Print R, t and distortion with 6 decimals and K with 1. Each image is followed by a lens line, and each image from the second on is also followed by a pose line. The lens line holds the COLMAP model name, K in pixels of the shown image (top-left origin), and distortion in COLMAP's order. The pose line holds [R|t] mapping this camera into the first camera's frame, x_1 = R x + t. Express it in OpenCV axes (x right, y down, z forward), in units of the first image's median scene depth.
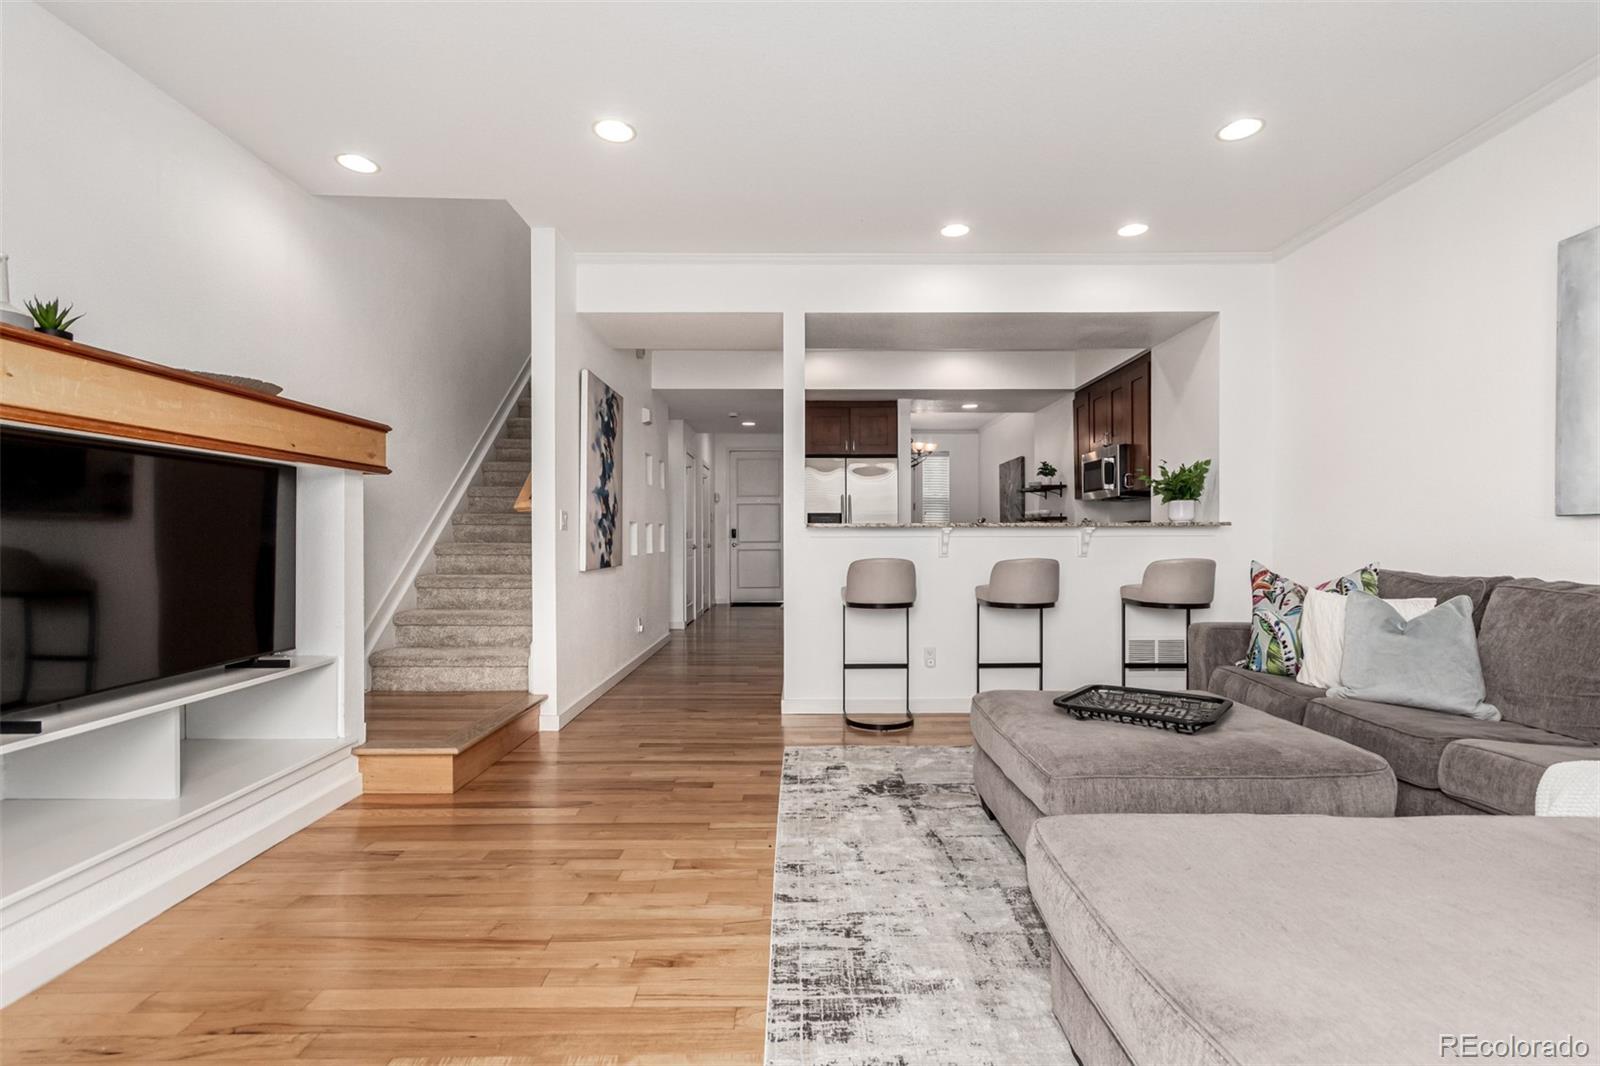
lens RADIAL K [[743.8, 0, 800.5], [0, 743.8, 538.5], [0, 0, 1]] dist [-0.000472, 0.006025]
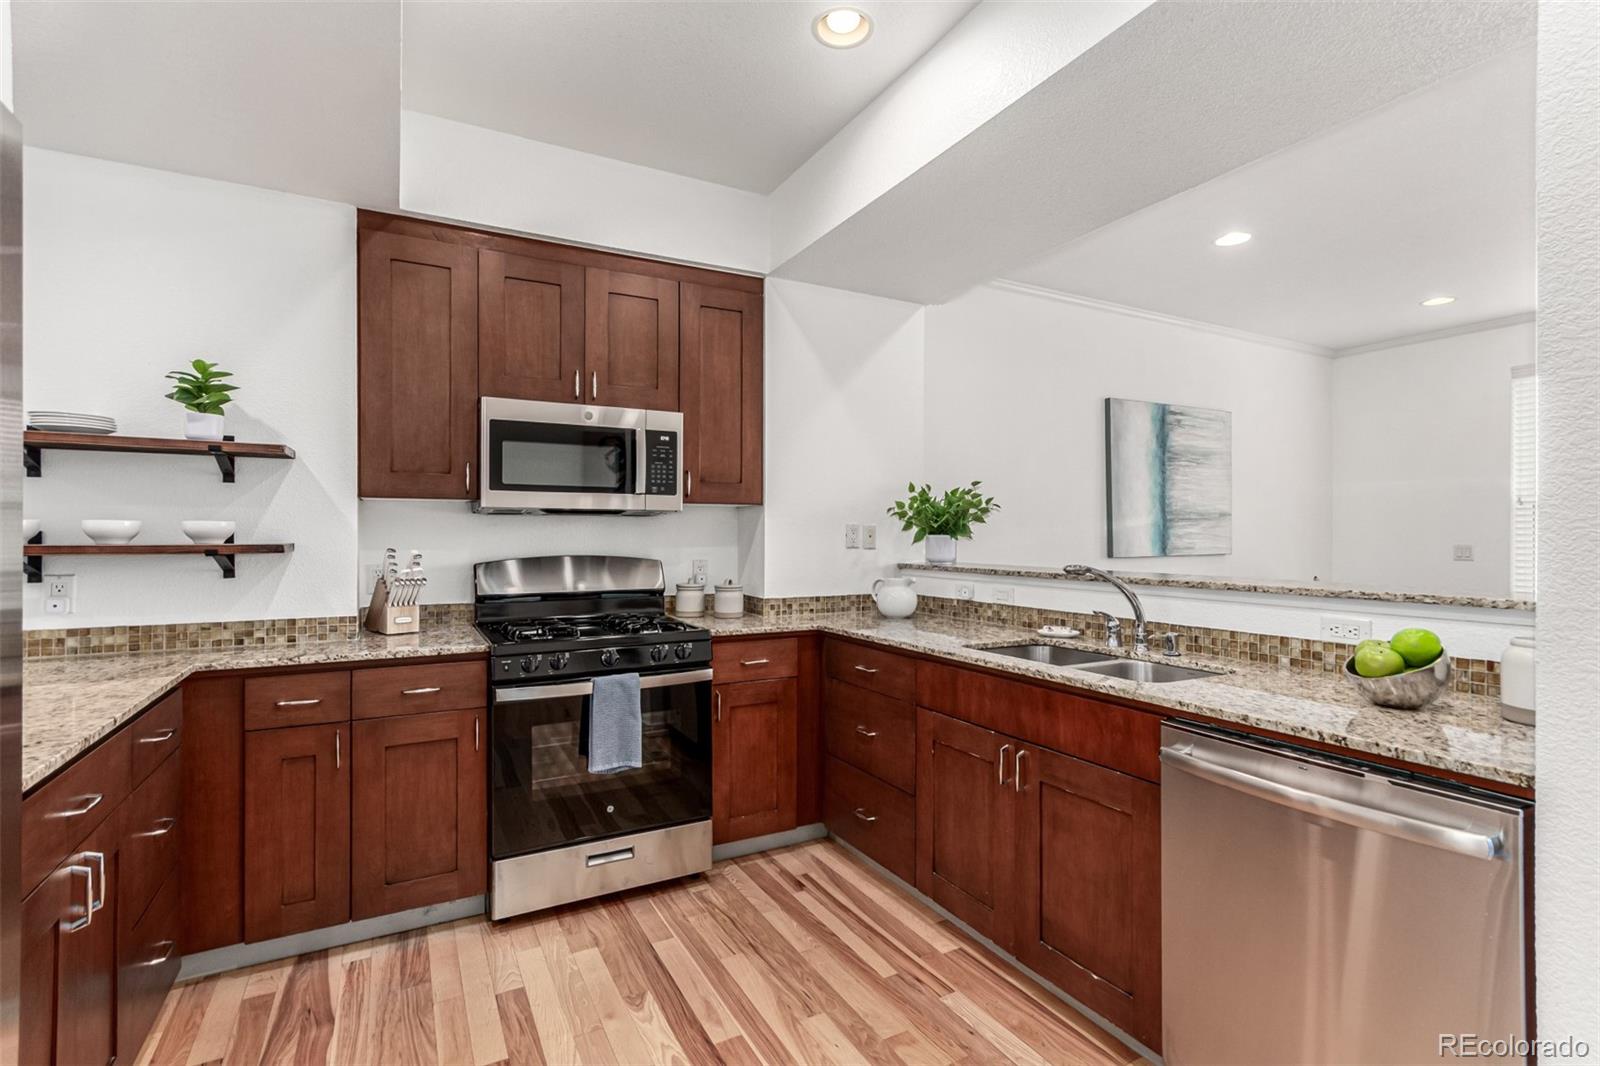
lens RADIAL K [[743.8, 0, 800.5], [0, 743.8, 538.5], [0, 0, 1]] dist [-0.000472, 0.006025]
pose [[-0.479144, 0.000582, 0.877736, -0.113083], [0.004529, 0.999988, 0.001809, -0.066892], [-0.877724, 0.004842, -0.479141, 2.001504]]
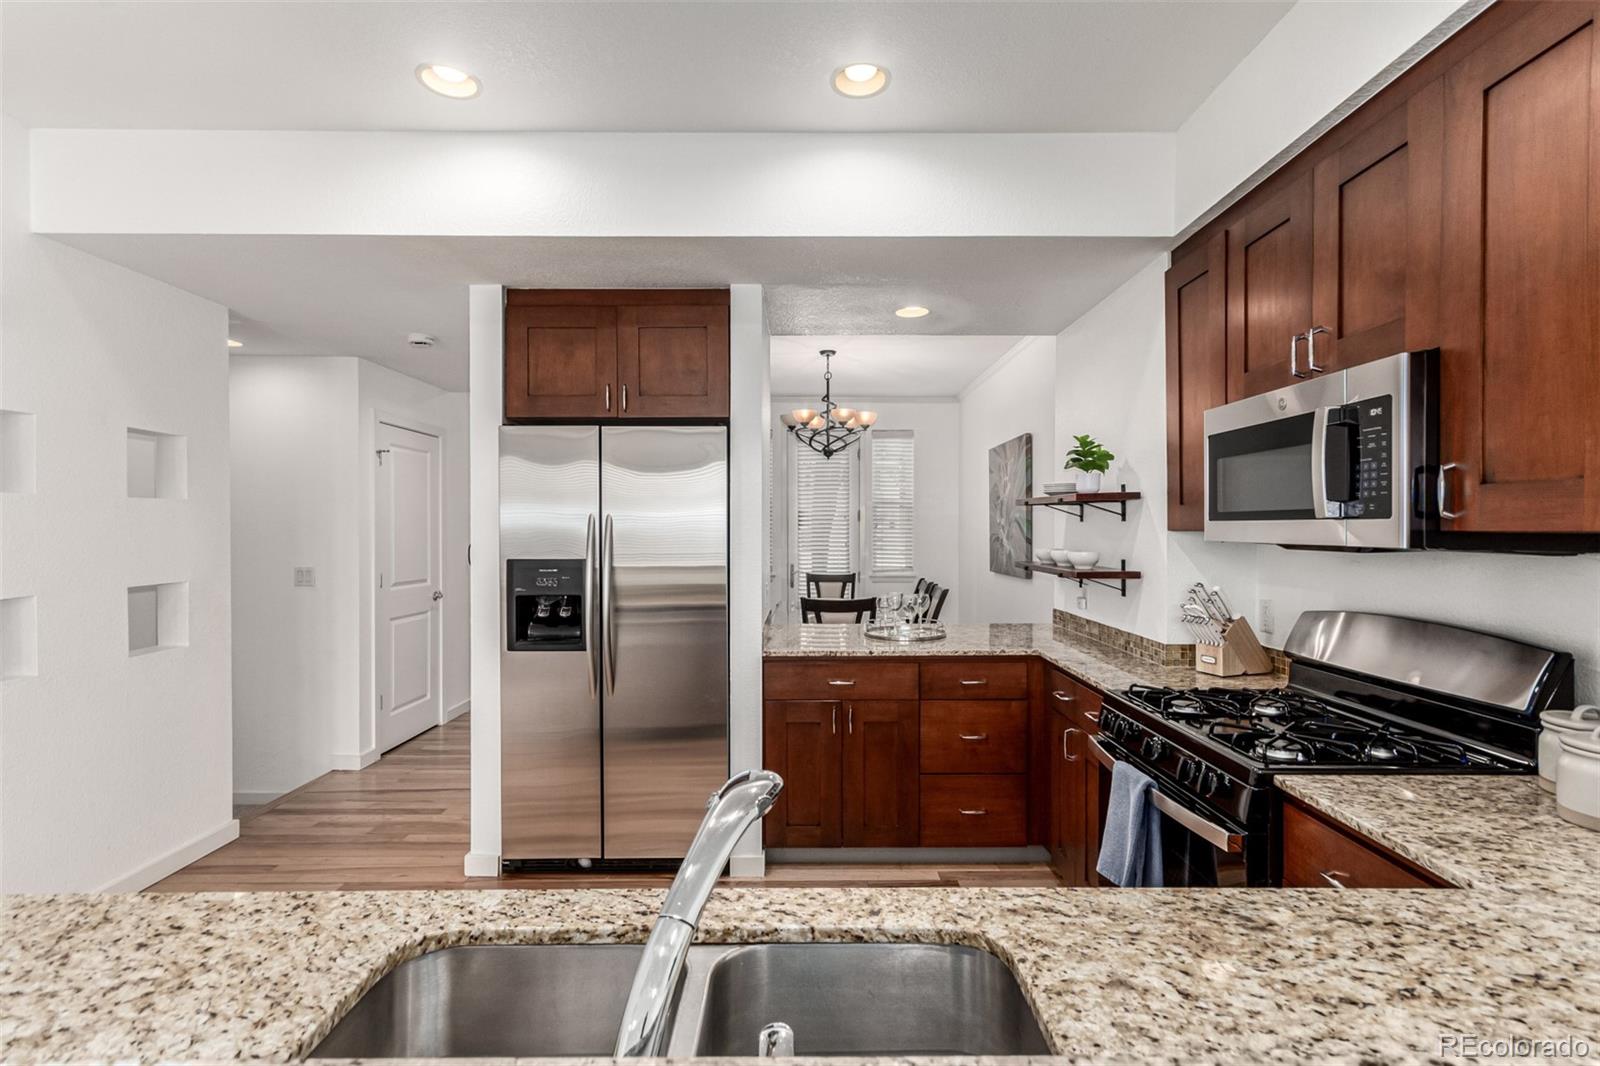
lens RADIAL K [[743.8, 0, 800.5], [0, 743.8, 538.5], [0, 0, 1]] dist [-0.000472, 0.006025]
pose [[0.999990, 0.002329, -0.003780, 0.371314], [-0.002285, 0.999931, 0.011549, -0.108989], [0.003806, -0.011541, 0.999926, 1.260128]]
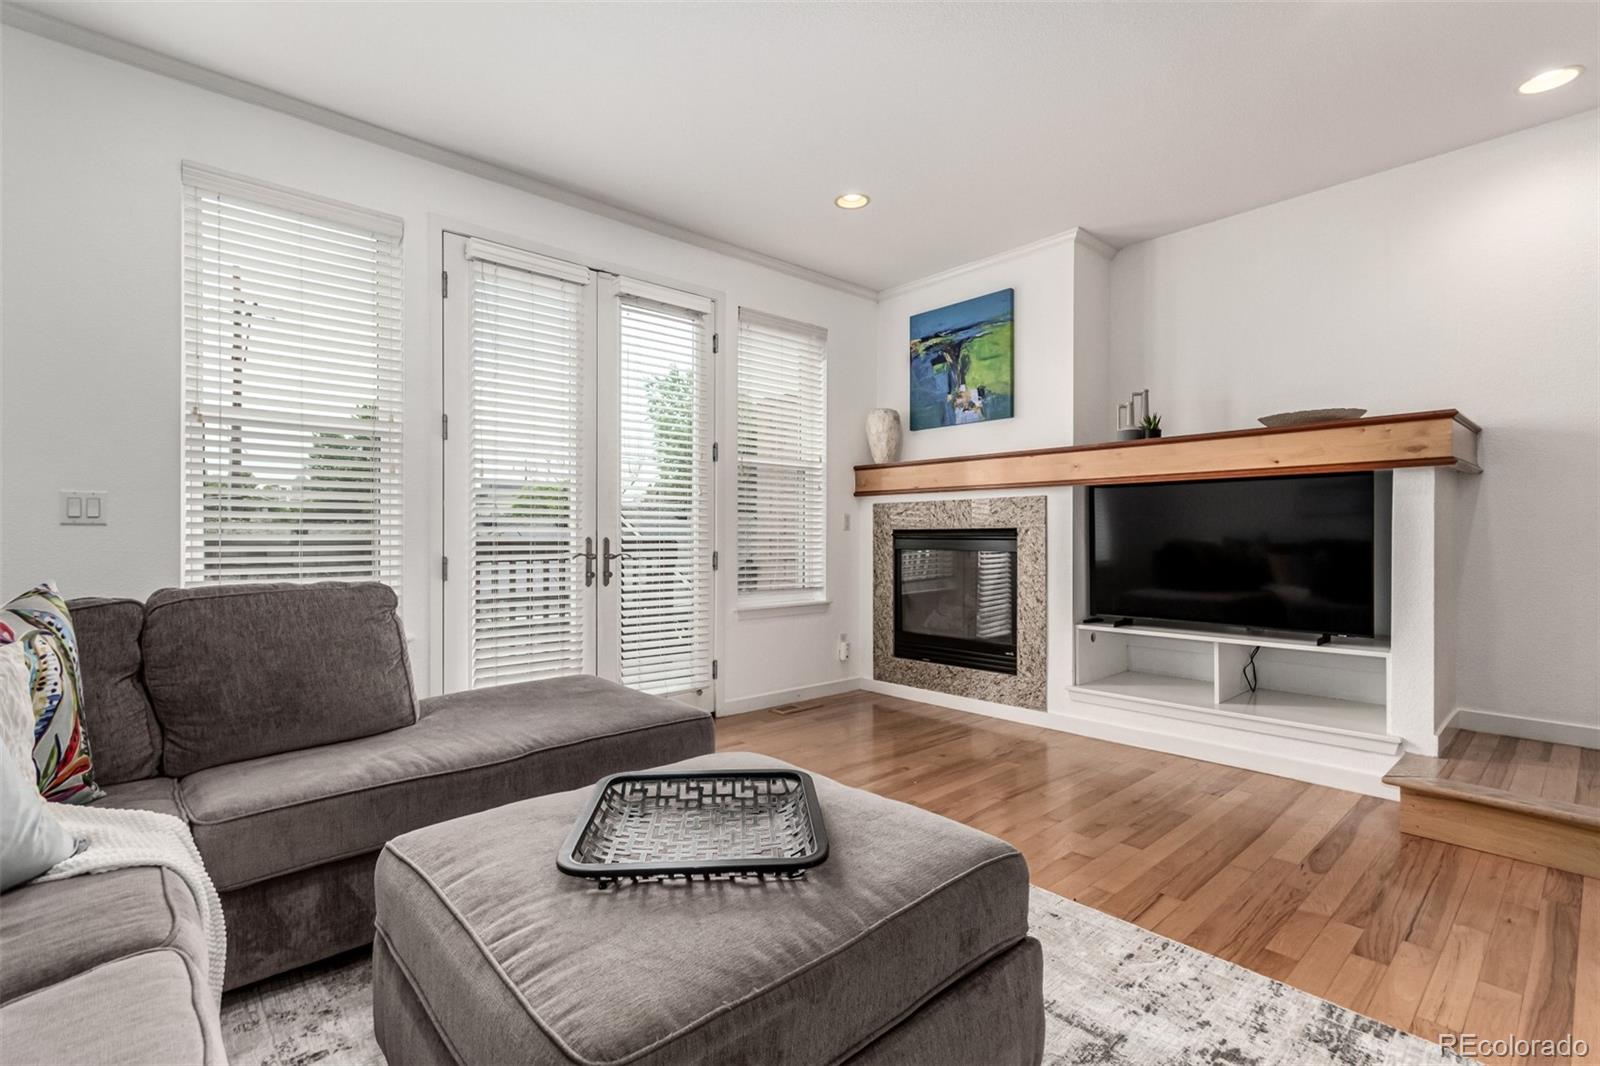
lens RADIAL K [[743.8, 0, 800.5], [0, 743.8, 538.5], [0, 0, 1]] dist [-0.000472, 0.006025]
pose [[-0.744703, 0.005261, -0.667375, 0.571638], [0.001346, 0.999979, 0.006380, -0.004004], [0.667394, 0.003853, -0.744695, 1.072433]]
